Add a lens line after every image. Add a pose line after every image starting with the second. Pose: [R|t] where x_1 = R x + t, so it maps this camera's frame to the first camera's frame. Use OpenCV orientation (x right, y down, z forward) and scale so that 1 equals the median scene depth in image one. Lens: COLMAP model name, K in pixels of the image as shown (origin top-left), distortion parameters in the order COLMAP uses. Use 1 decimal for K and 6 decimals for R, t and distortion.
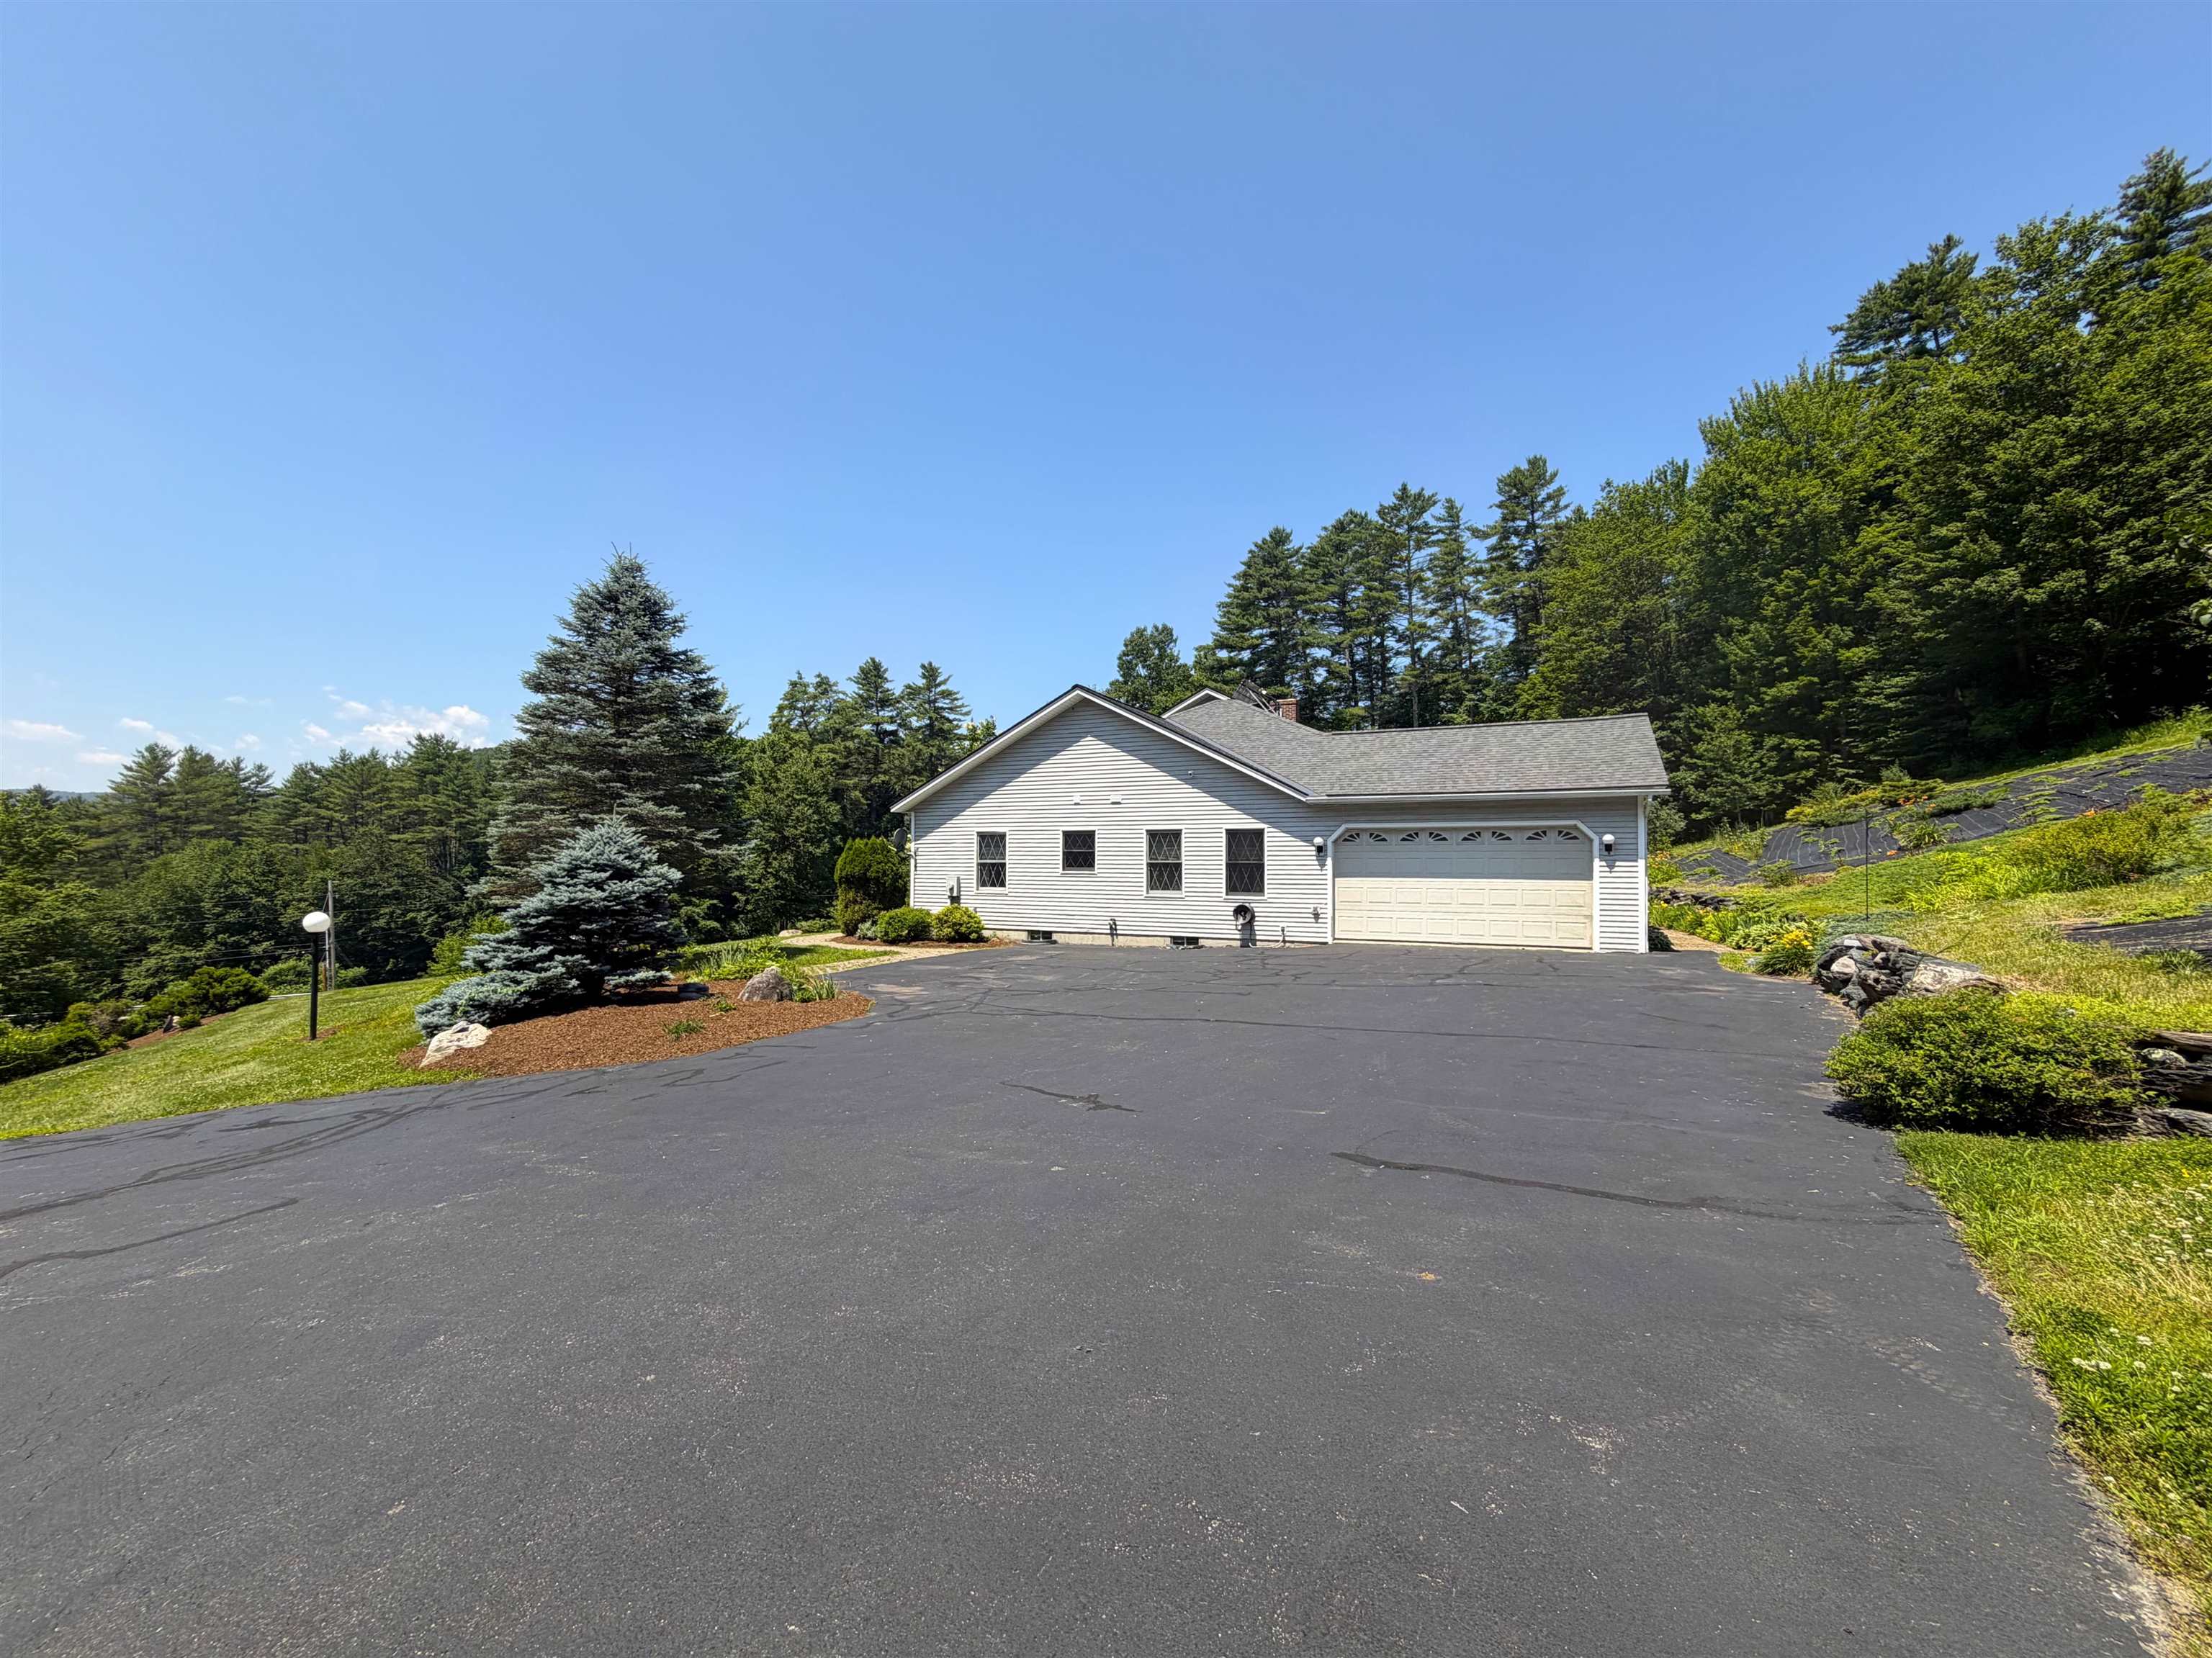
lens RADIAL K [[900.7, 0, 1088.7], [0, 900.7, 835.3], [0, 0, 1]] dist [-0.001276, 0.000013]
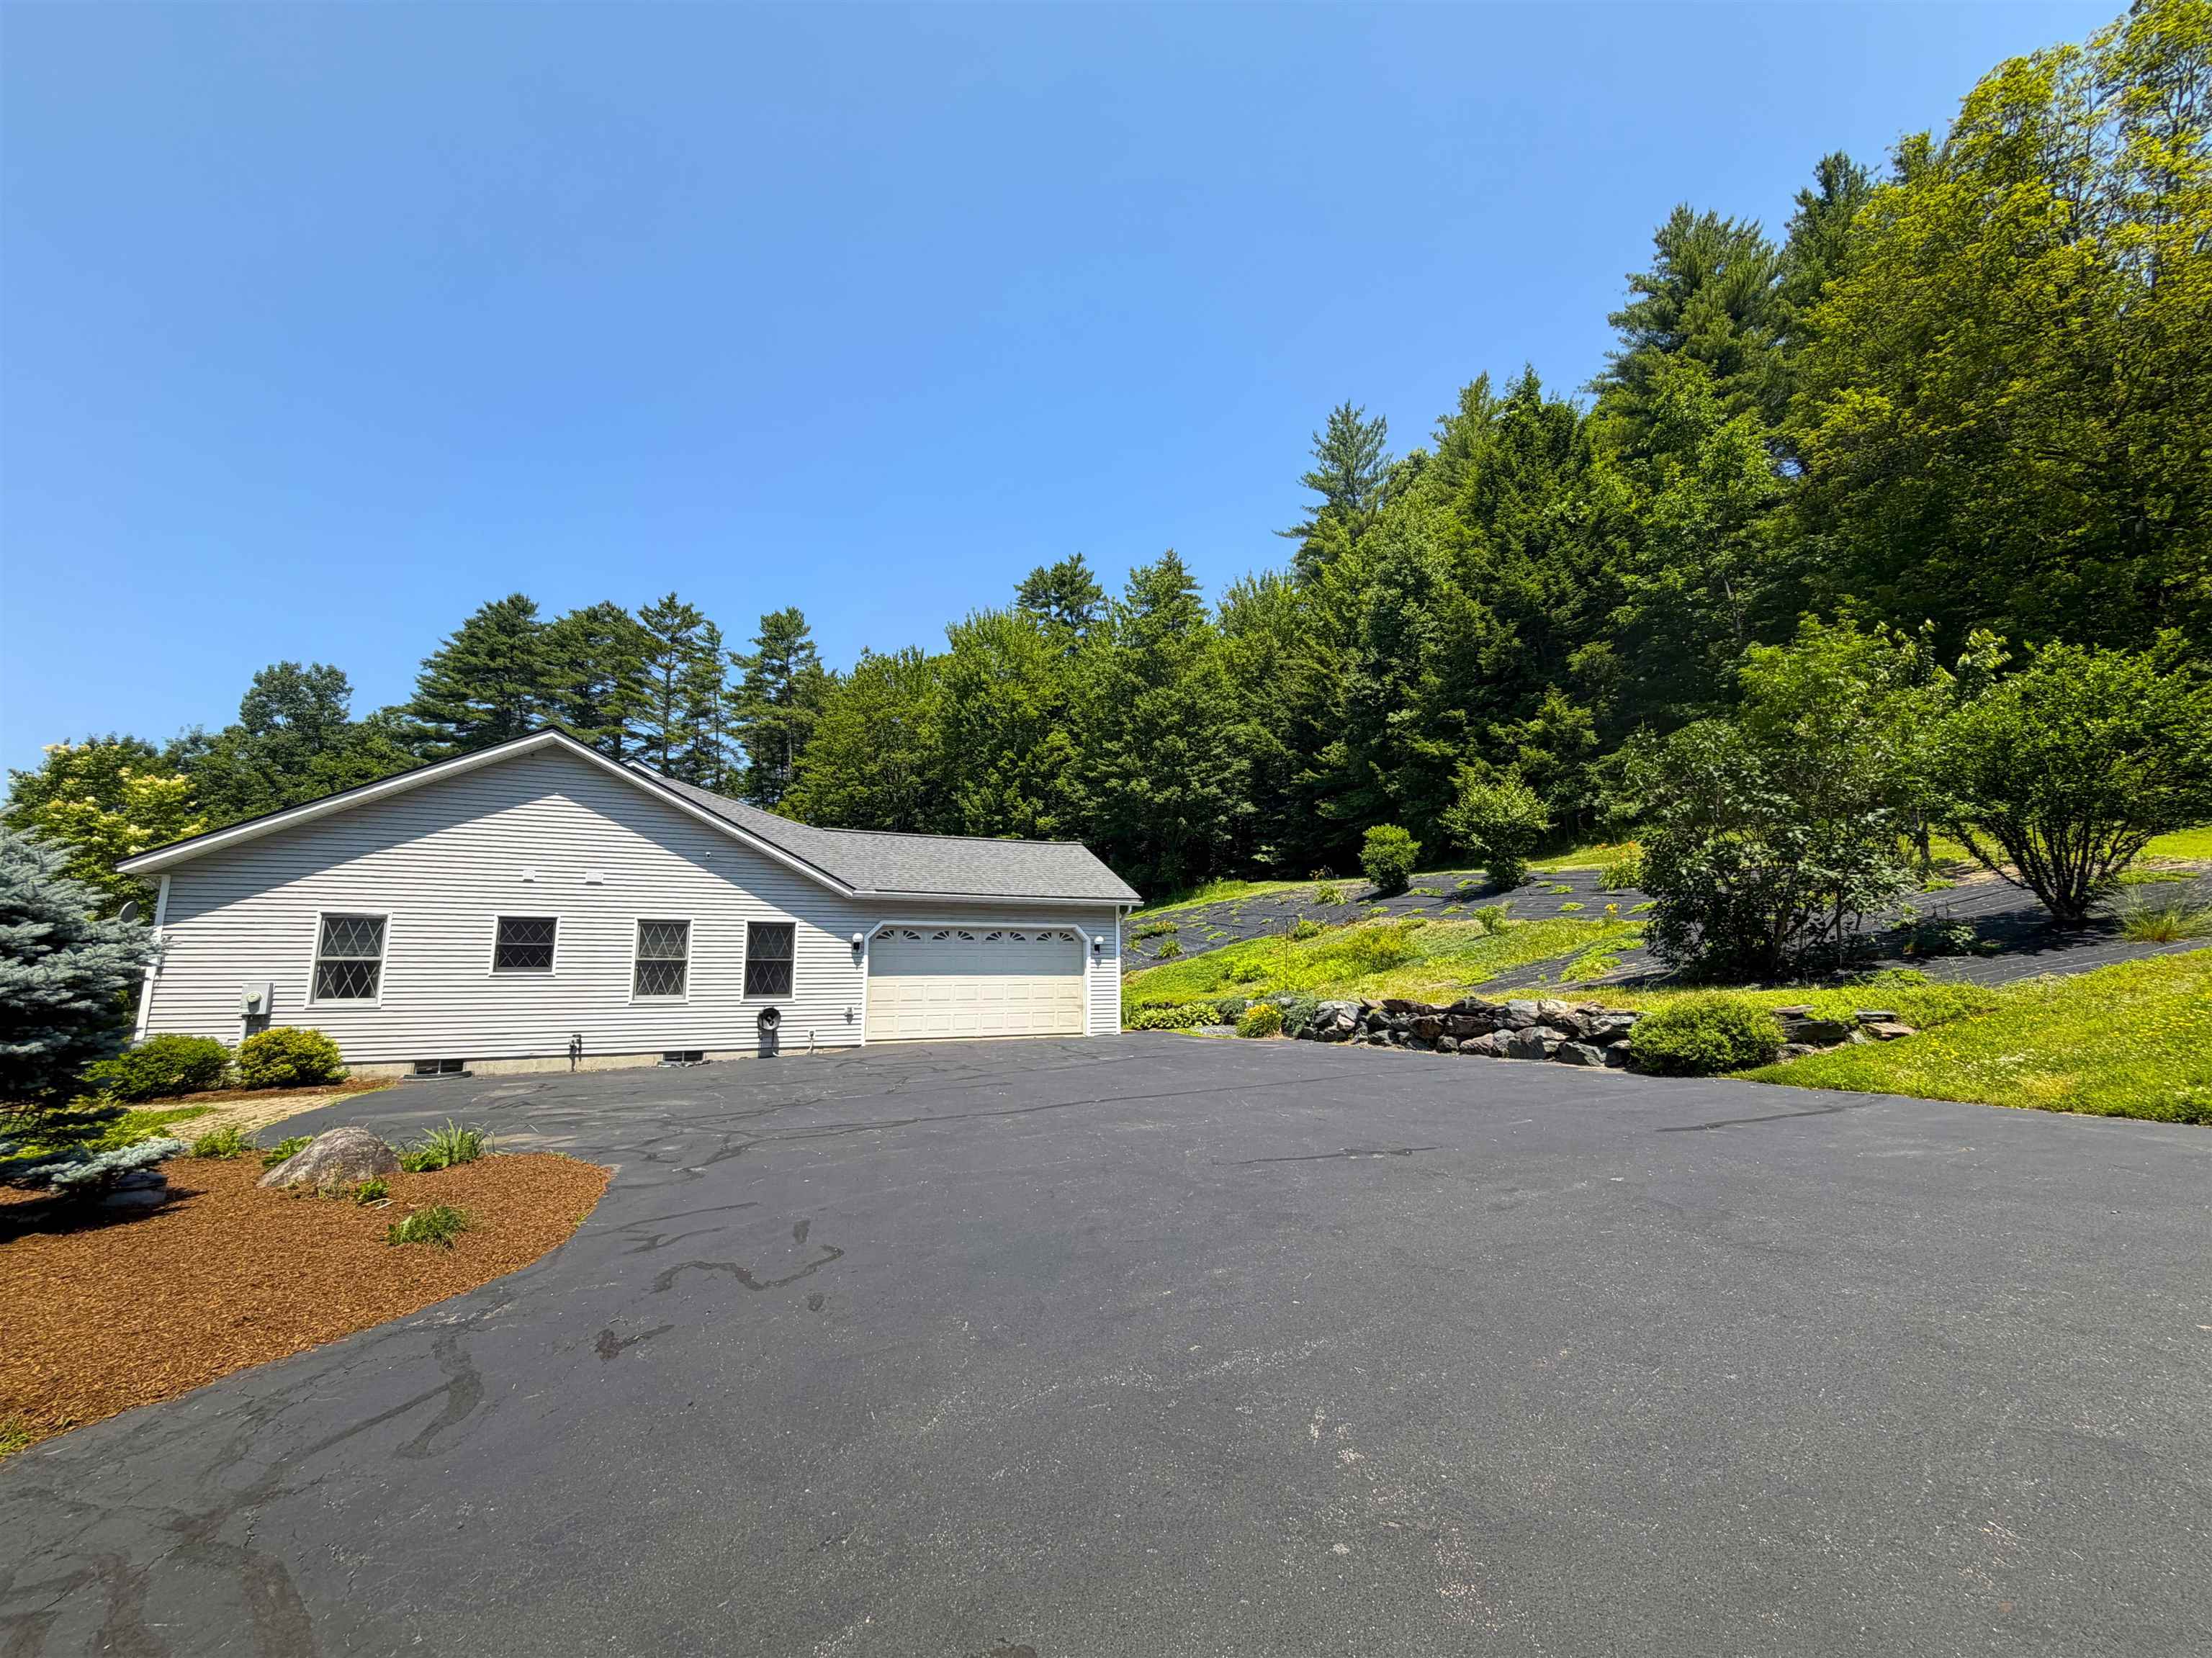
lens RADIAL K [[900.7, 0, 1088.7], [0, 900.7, 835.3], [0, 0, 1]] dist [-0.001276, 0.000013]
pose [[0.643640, 0.116991, 0.756334, -0.193564], [-0.012382, 0.989710, -0.142553, 0.019401], [-0.765229, 0.082387, 0.638465, 0.114532]]
